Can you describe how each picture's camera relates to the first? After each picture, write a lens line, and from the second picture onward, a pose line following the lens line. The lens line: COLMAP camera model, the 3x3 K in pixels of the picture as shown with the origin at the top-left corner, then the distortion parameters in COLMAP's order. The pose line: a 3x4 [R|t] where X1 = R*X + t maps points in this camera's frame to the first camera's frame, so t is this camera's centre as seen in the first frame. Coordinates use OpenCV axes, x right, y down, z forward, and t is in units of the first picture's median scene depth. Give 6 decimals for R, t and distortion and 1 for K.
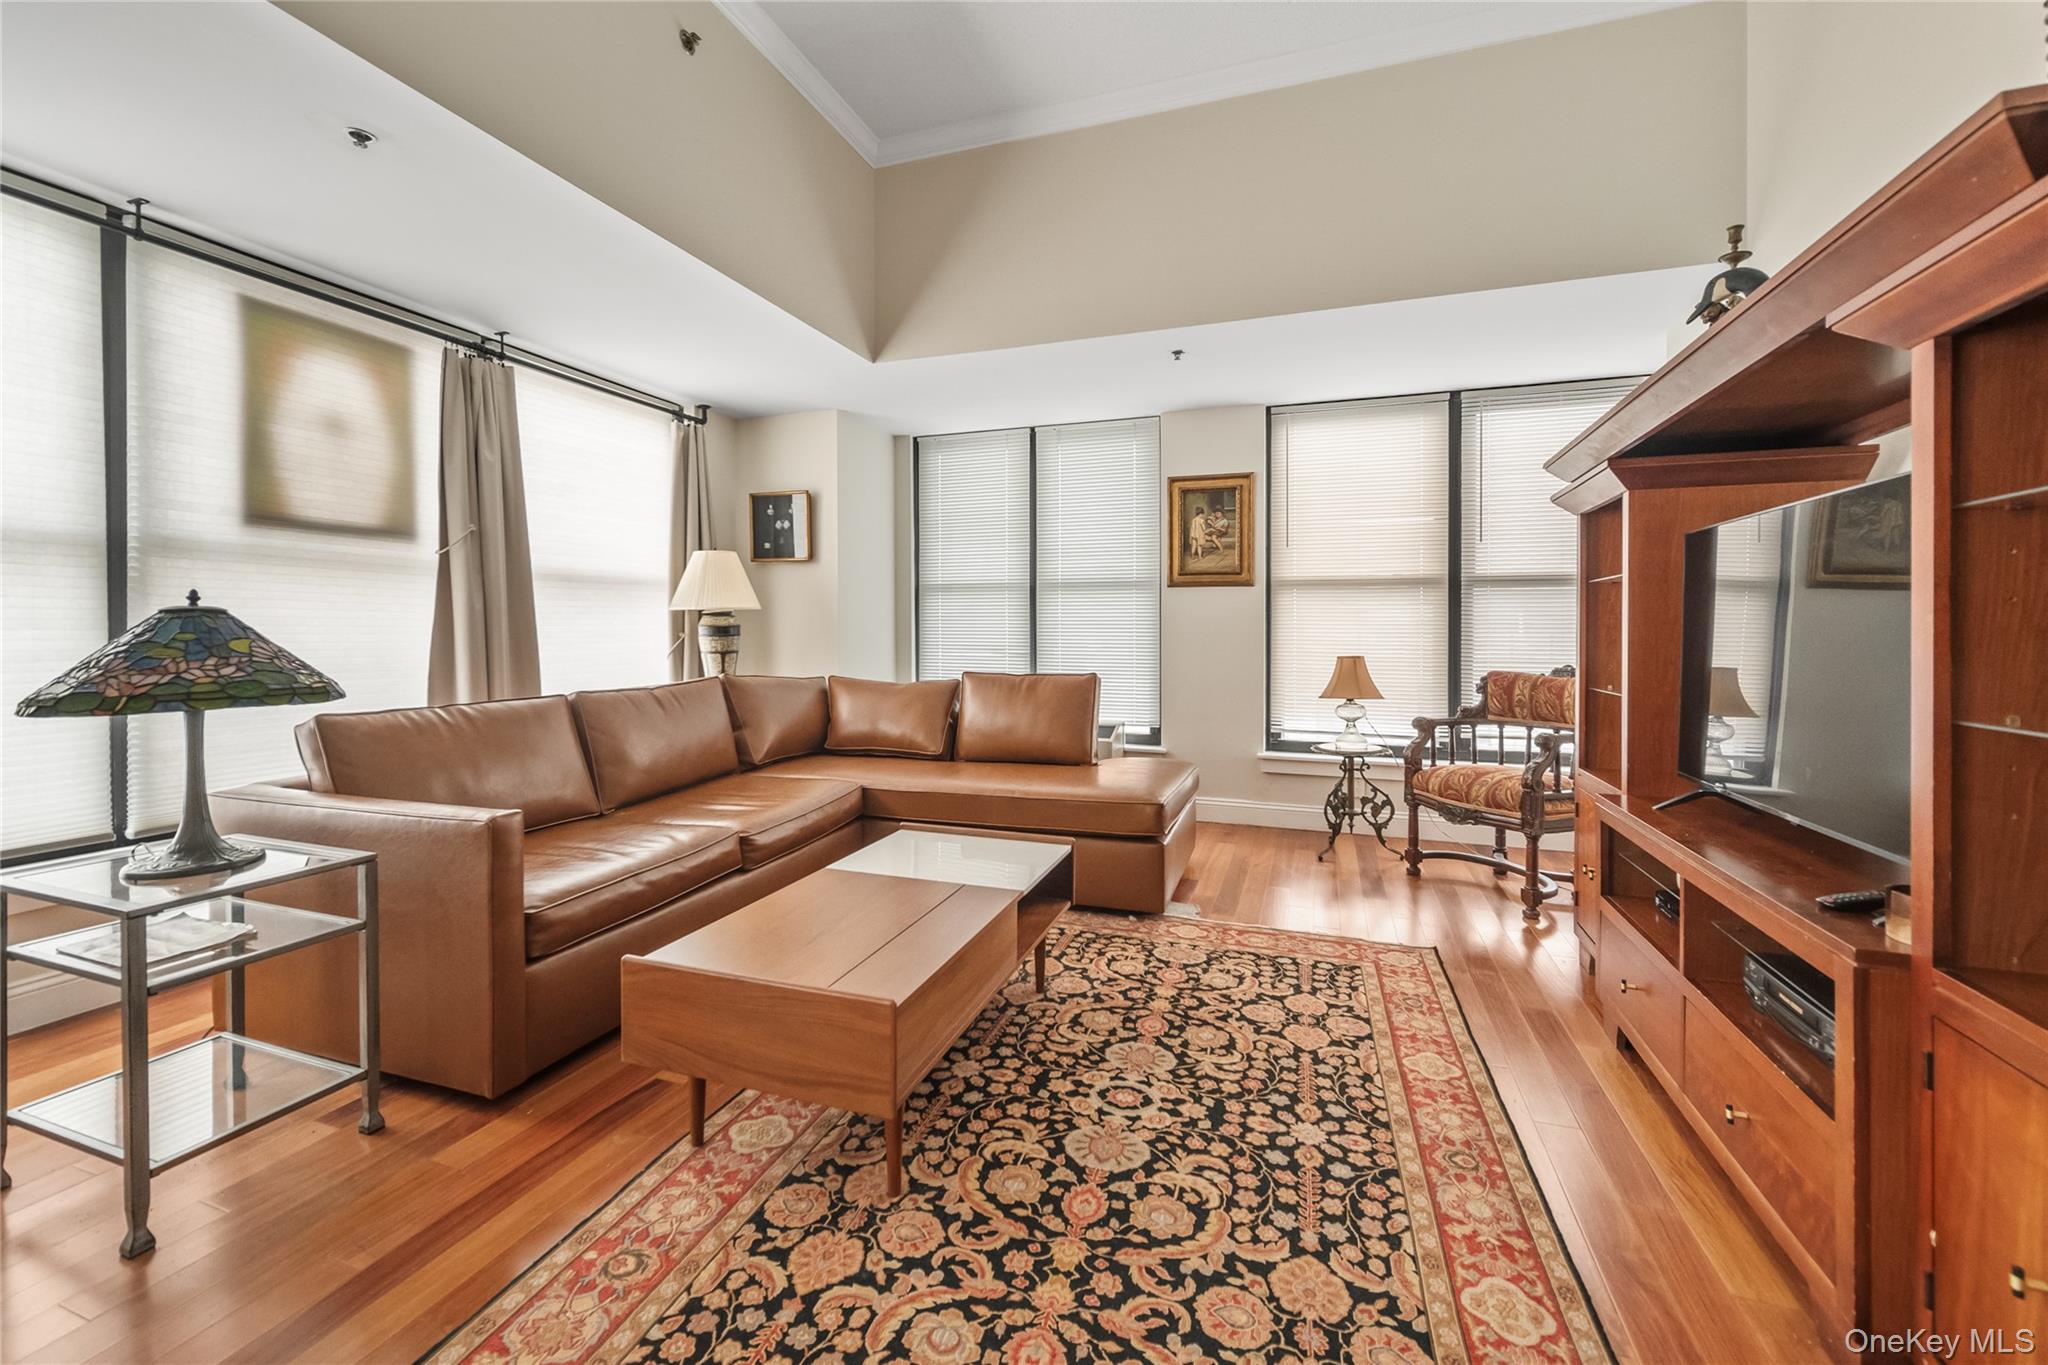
lens RADIAL K [[827.9, 0, 1021.0], [0, 827.9, 637.1], [0, 0, 1]] dist [-0.001310, -0.000425]
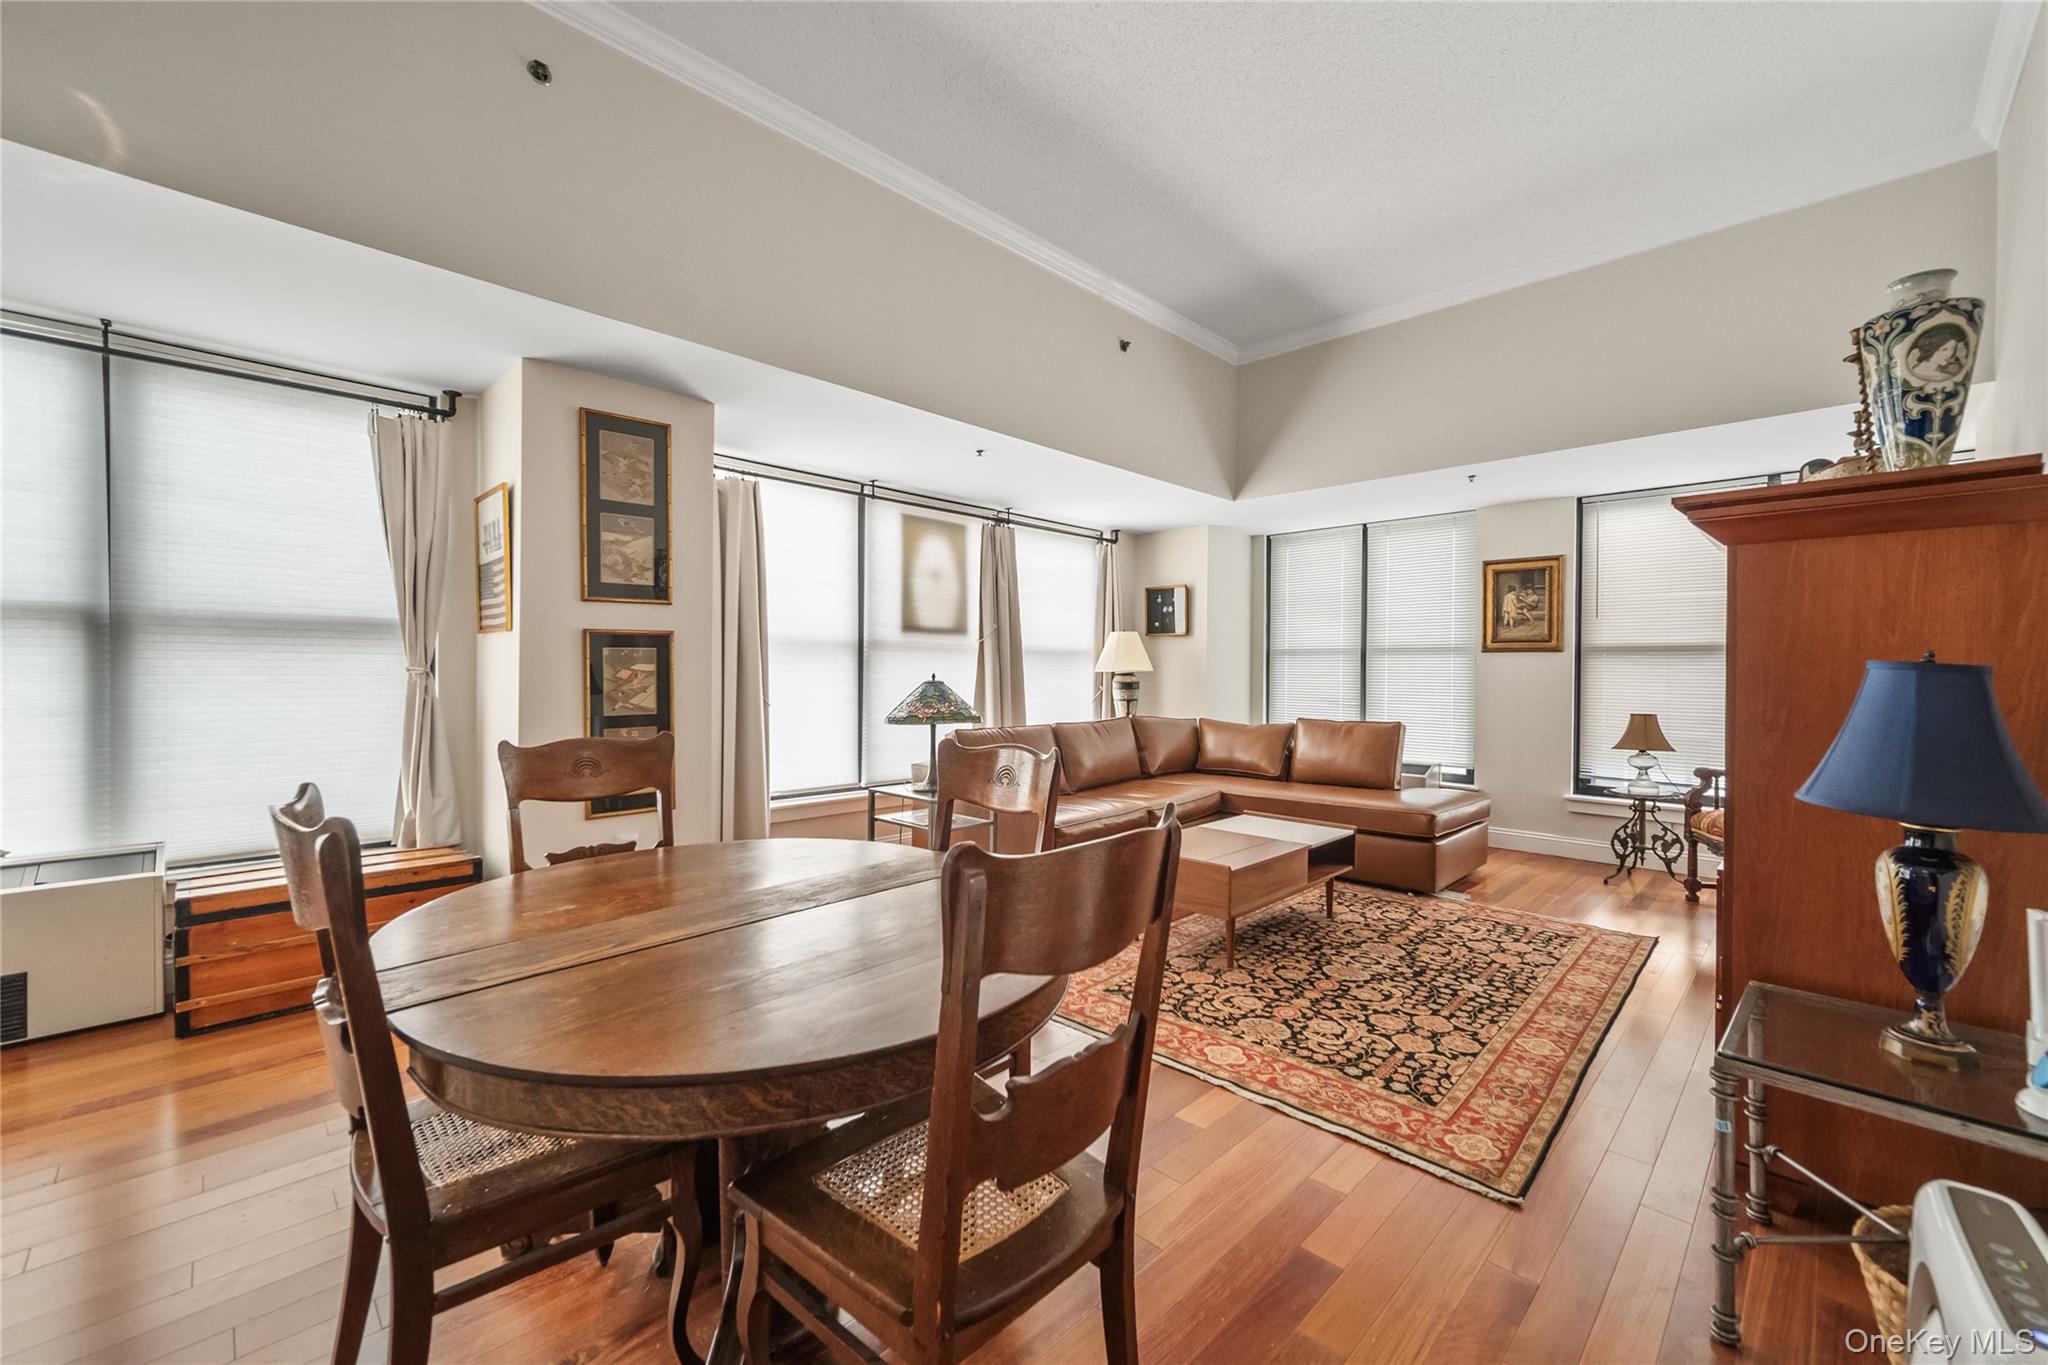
lens RADIAL K [[817.5, 0, 1018.8], [0, 817.5, 690.7], [0, 0, 1]] dist [-0.005871, -0.000357]
pose [[0.903410, 0.014415, -0.428535, 0.151057], [-0.009369, 0.999860, 0.013882, -0.029341], [0.428675, -0.008526, 0.903419, -0.688062]]
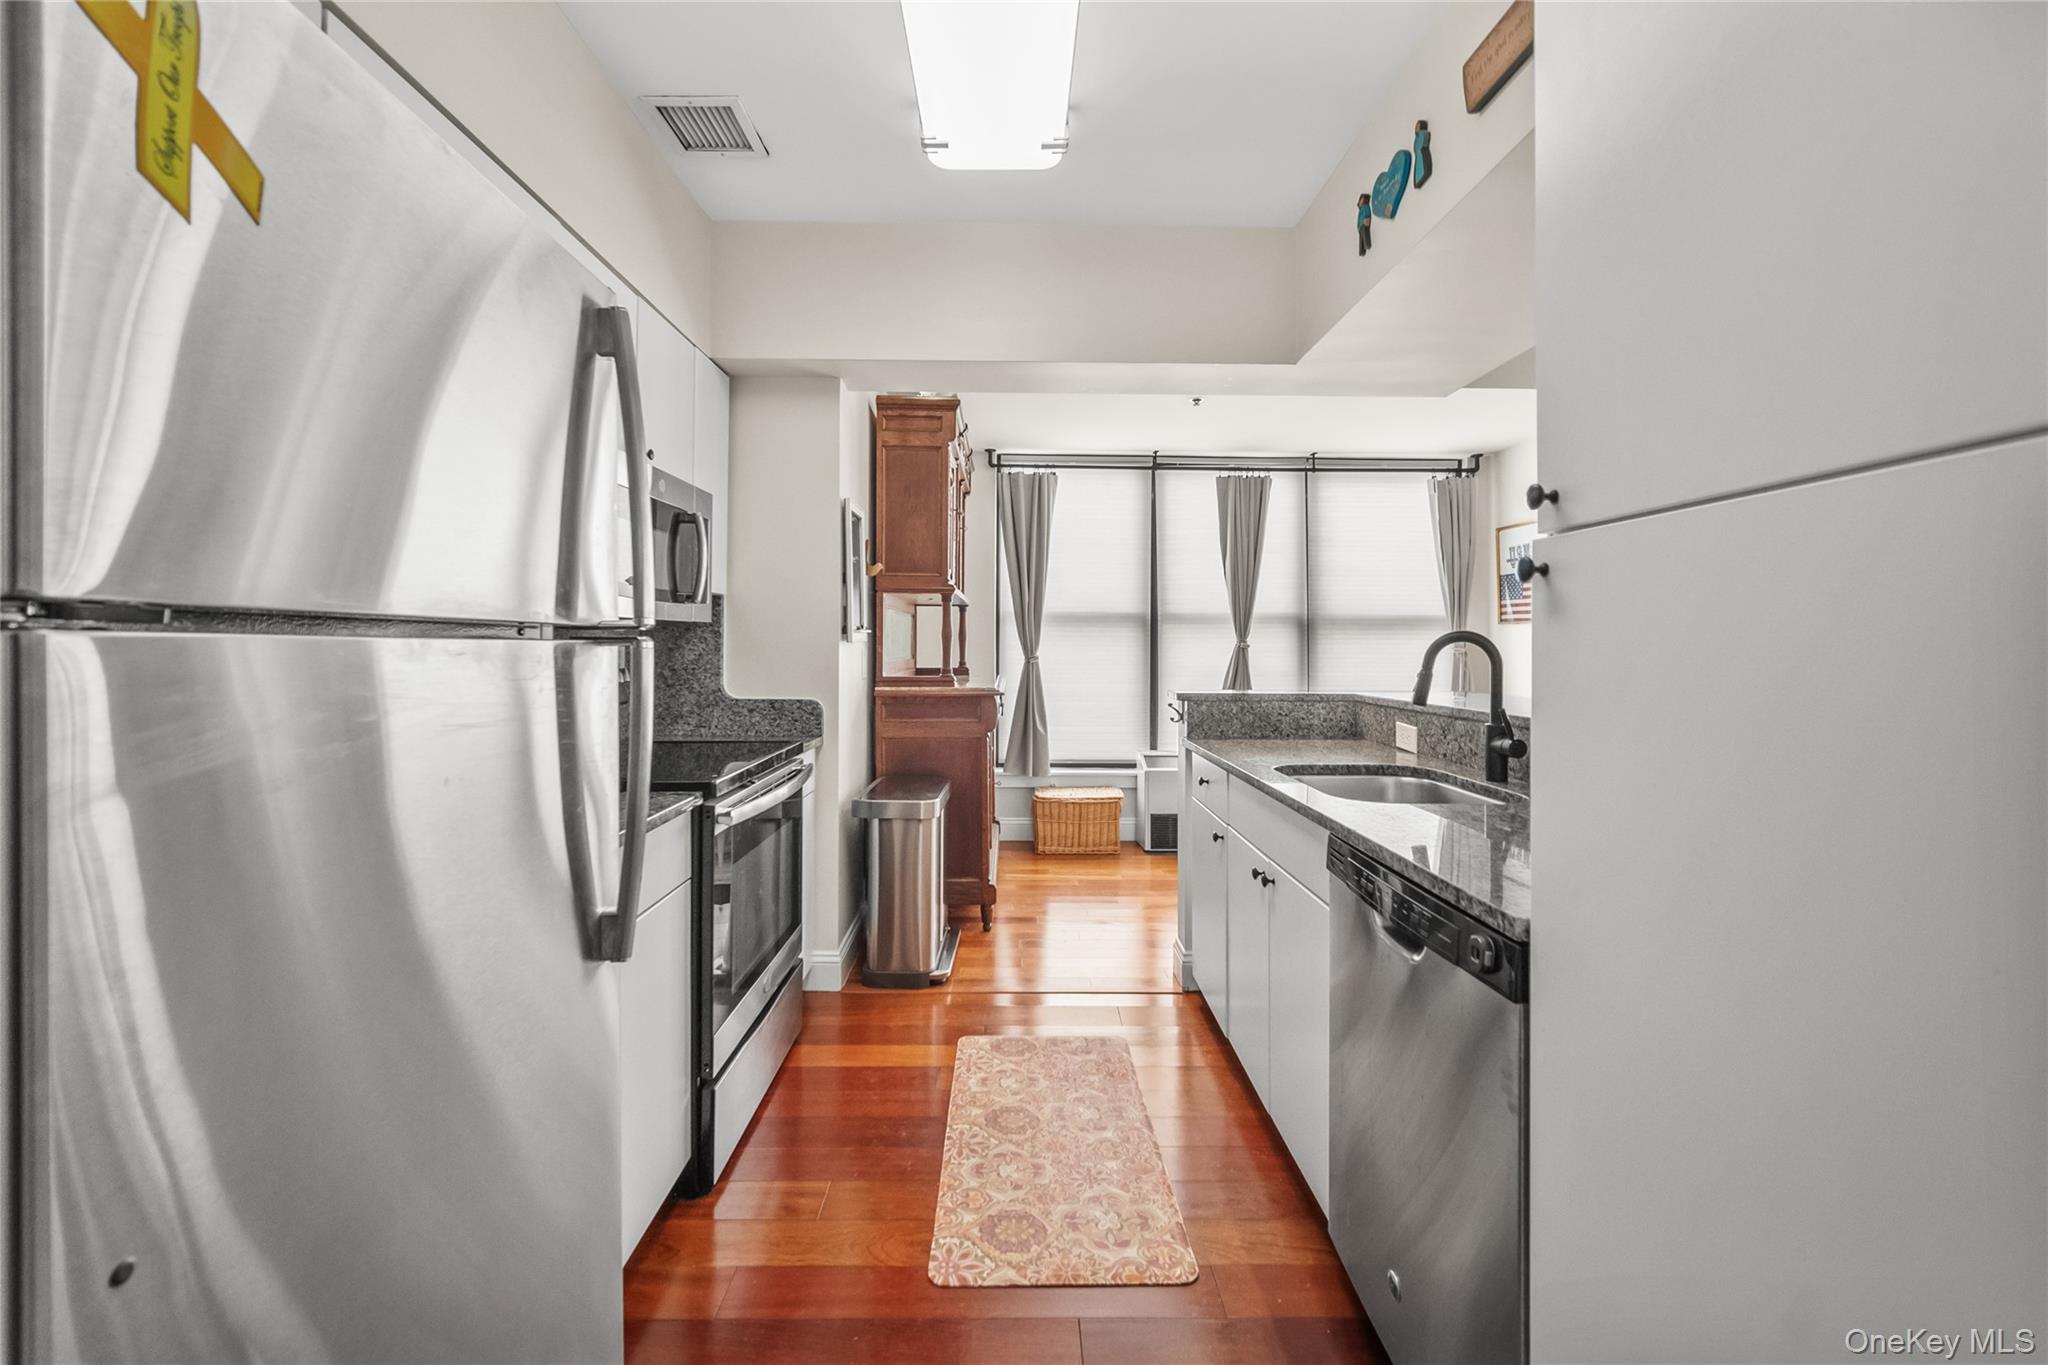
lens RADIAL K [[827.9, 0, 1021.0], [0, 827.9, 637.1], [0, 0, 1]] dist [-0.001310, -0.000425]
pose [[0.345046, -0.009170, -0.938541, 0.168386], [-0.013562, 0.999799, -0.014755, -0.025239], [0.938488, 0.017820, 0.344853, -1.585536]]
